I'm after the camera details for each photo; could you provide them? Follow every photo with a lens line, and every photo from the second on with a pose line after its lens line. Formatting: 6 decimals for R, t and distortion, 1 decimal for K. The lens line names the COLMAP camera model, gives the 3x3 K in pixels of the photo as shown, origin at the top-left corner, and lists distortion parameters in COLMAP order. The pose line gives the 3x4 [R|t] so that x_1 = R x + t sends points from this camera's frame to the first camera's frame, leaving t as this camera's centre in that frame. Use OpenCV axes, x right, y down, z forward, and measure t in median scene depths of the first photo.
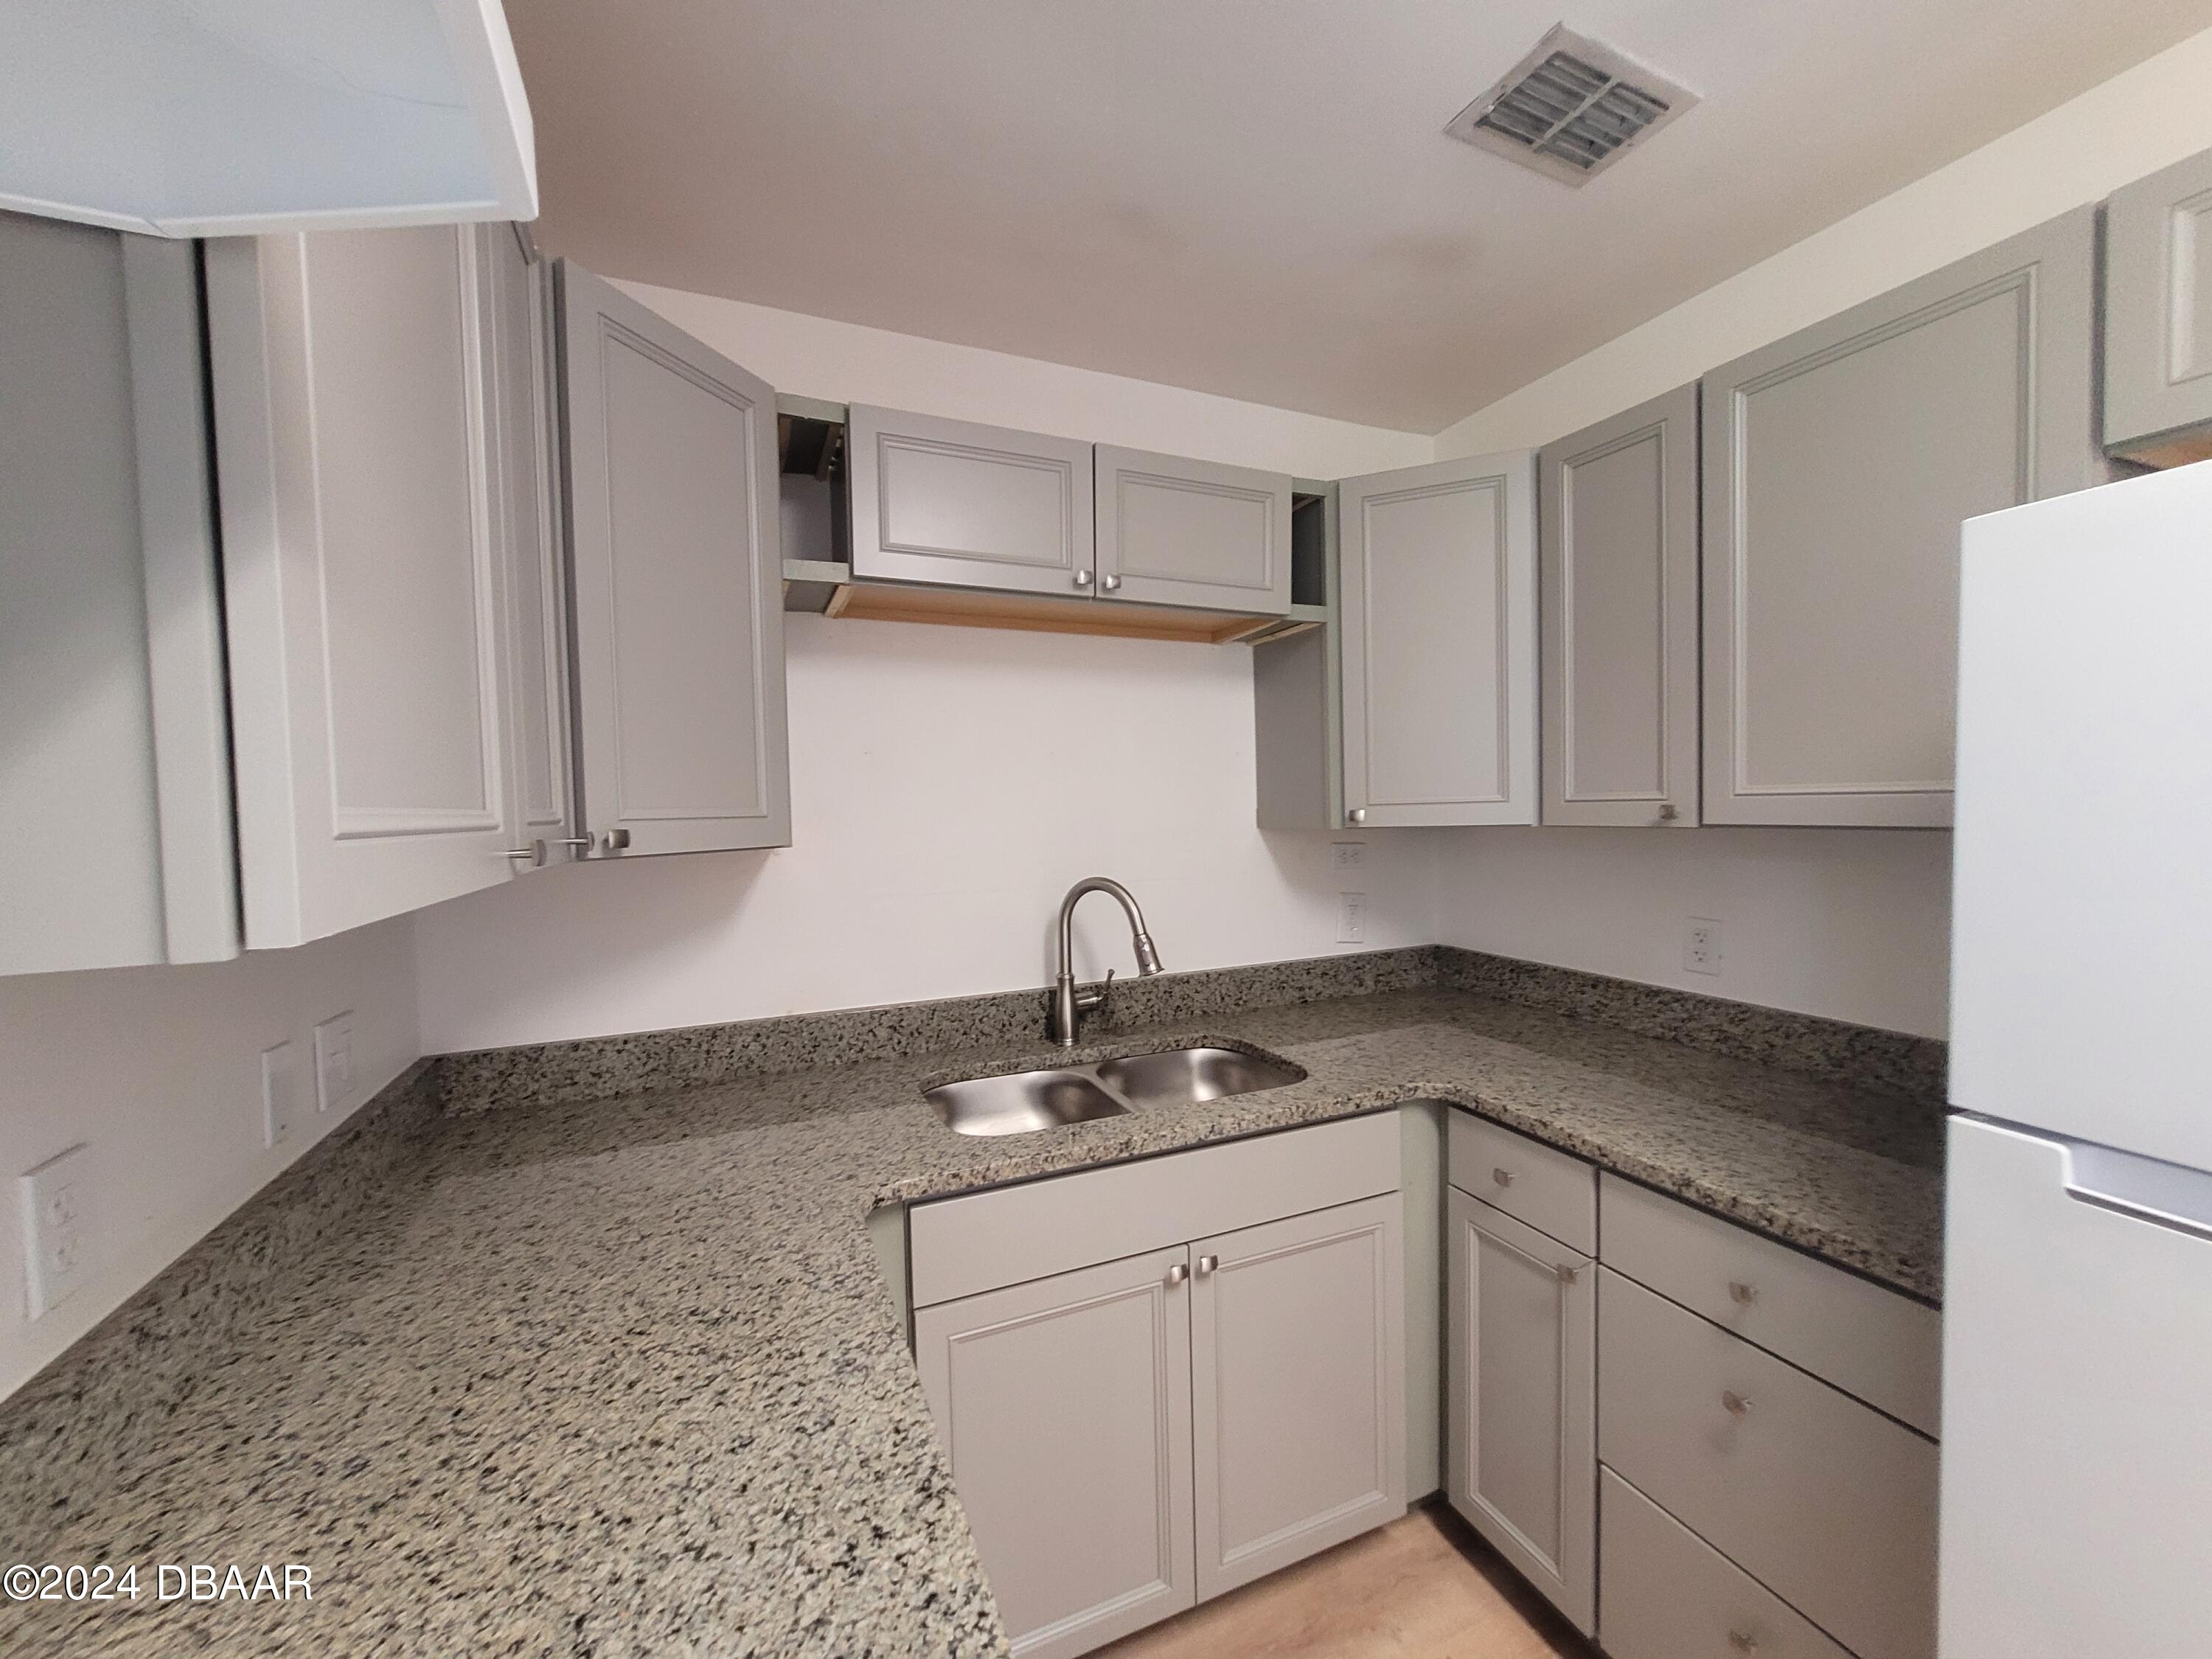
lens RADIAL K [[860.6, 0, 1091.6], [0, 860.6, 831.9], [0, 0, 1]] dist [0.001315, 0.000065]
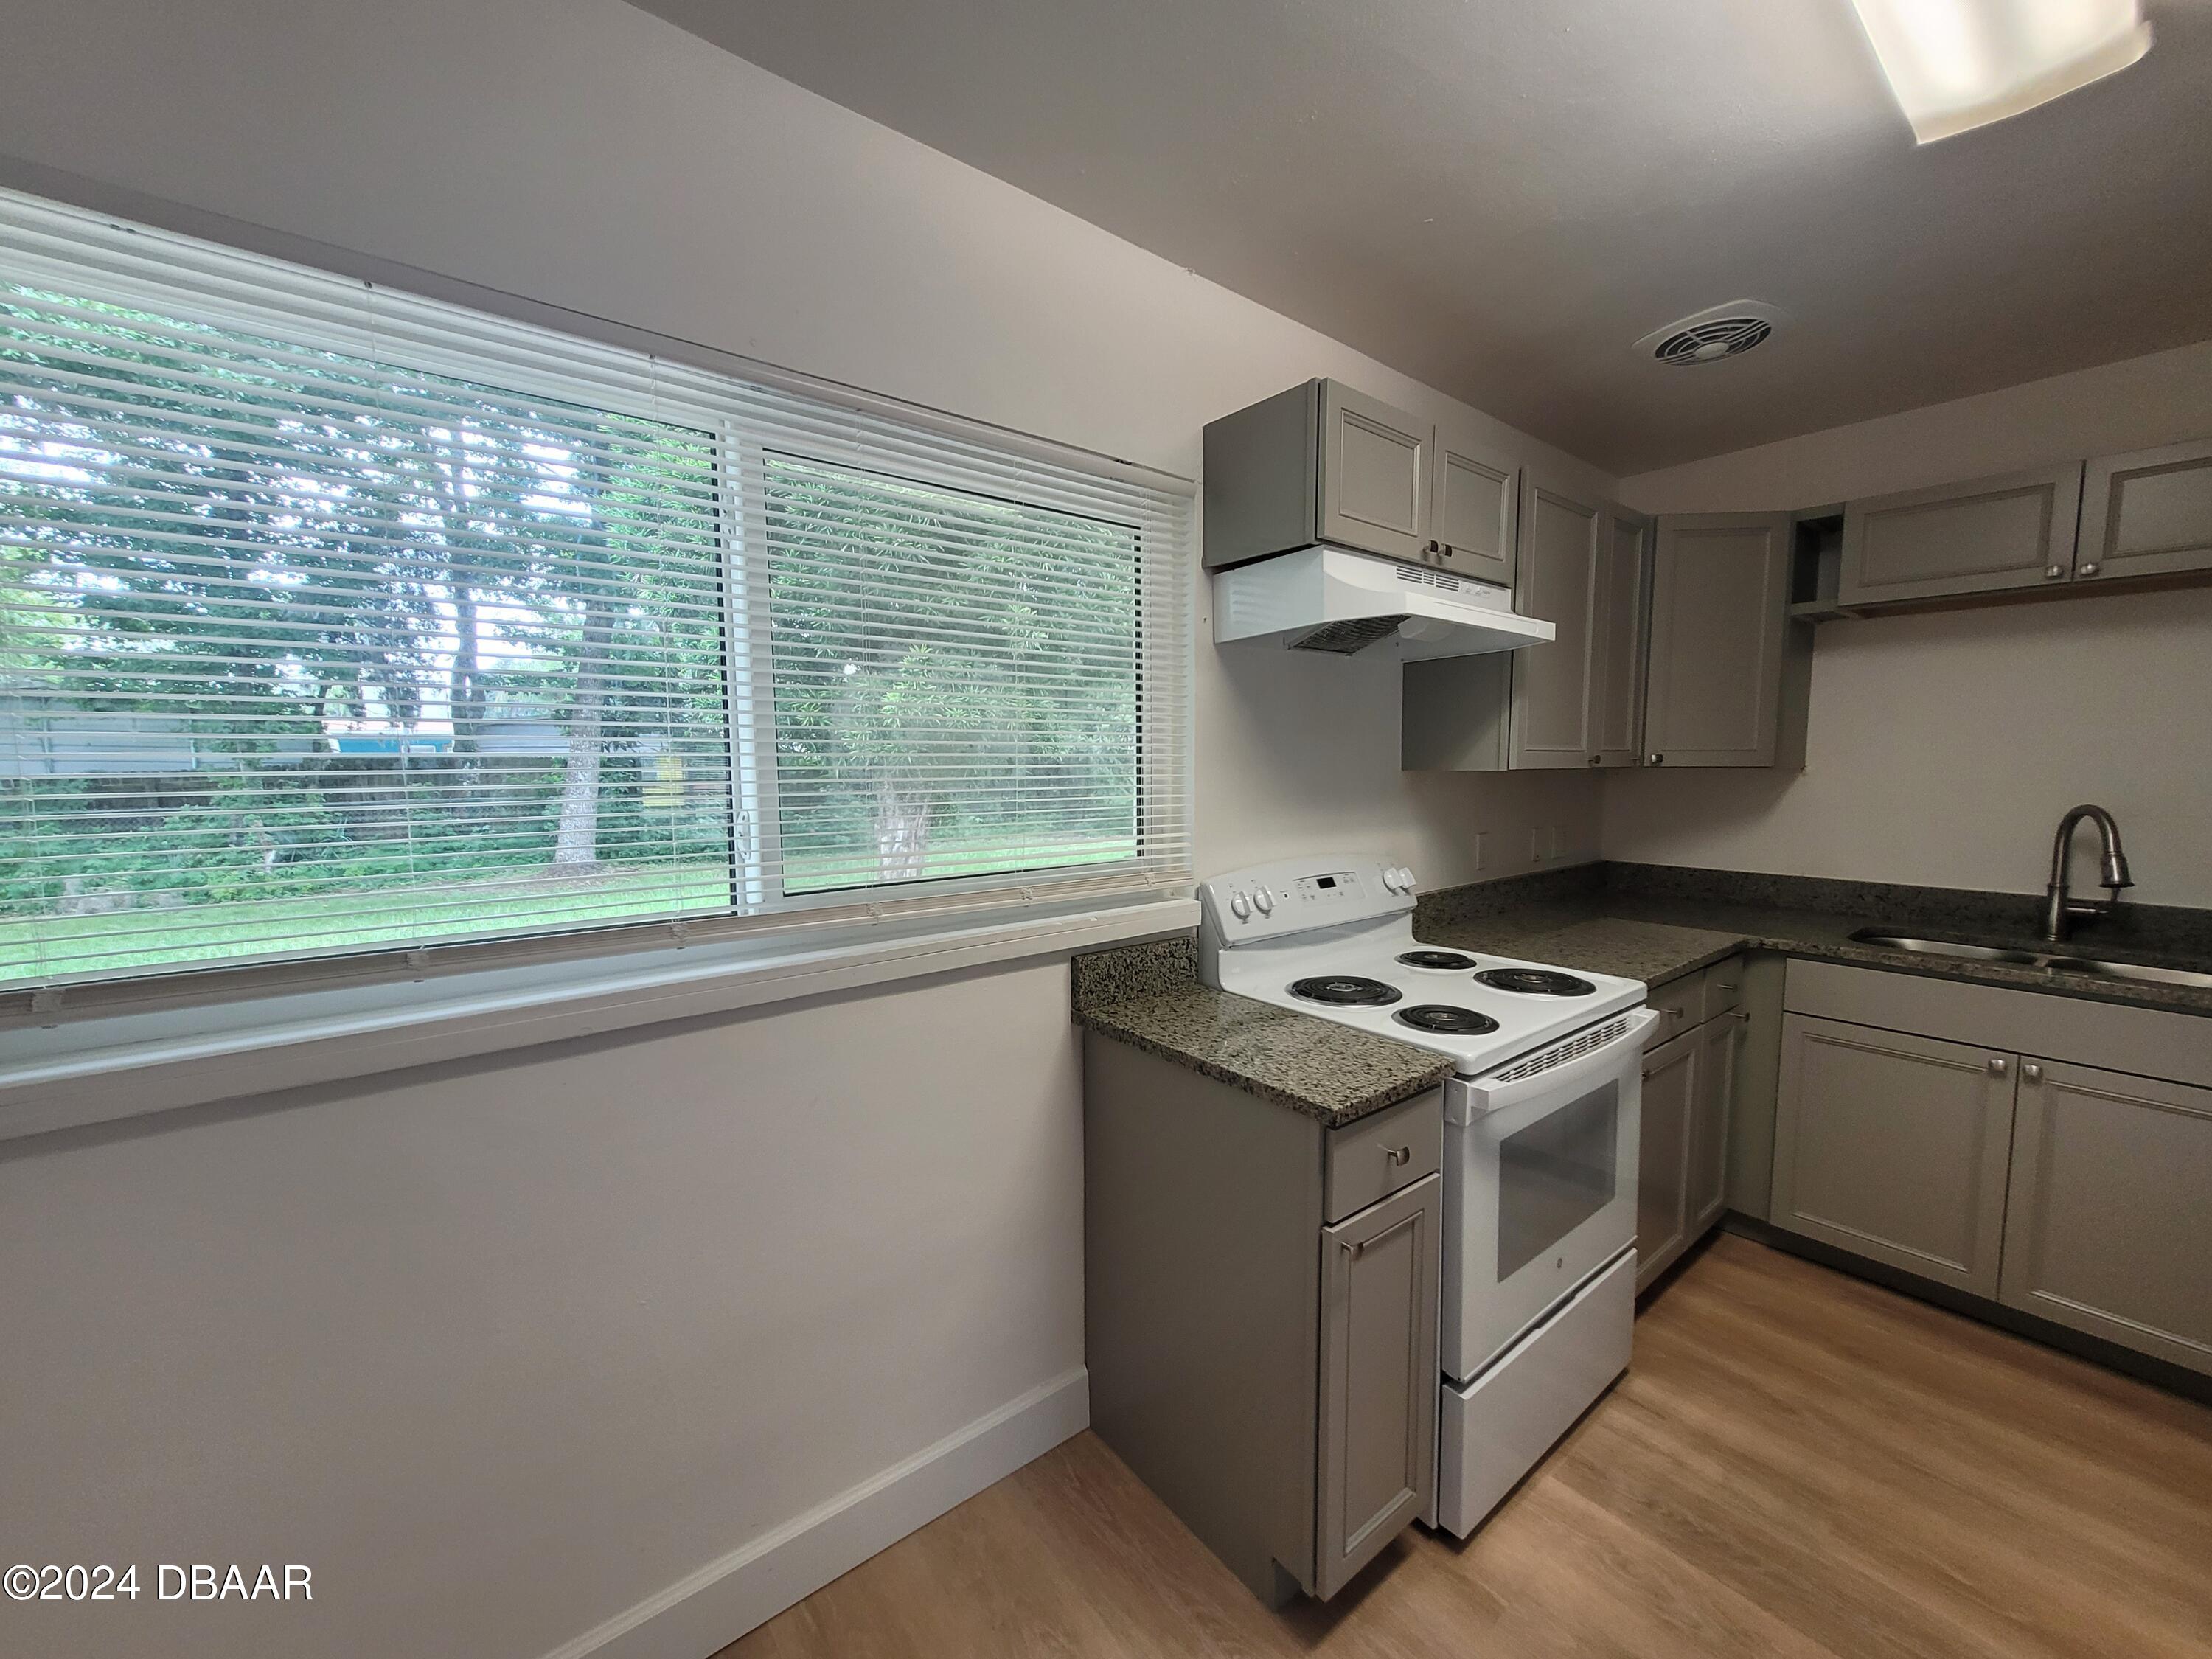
lens RADIAL K [[860.6, 0, 1091.6], [0, 860.6, 831.9], [0, 0, 1]] dist [0.001315, 0.000065]
pose [[0.254463, 0.107179, -0.961125, 0.958967], [-0.030667, 0.994234, 0.102752, 0.008527], [0.966596, 0.003328, 0.256283, -0.781571]]
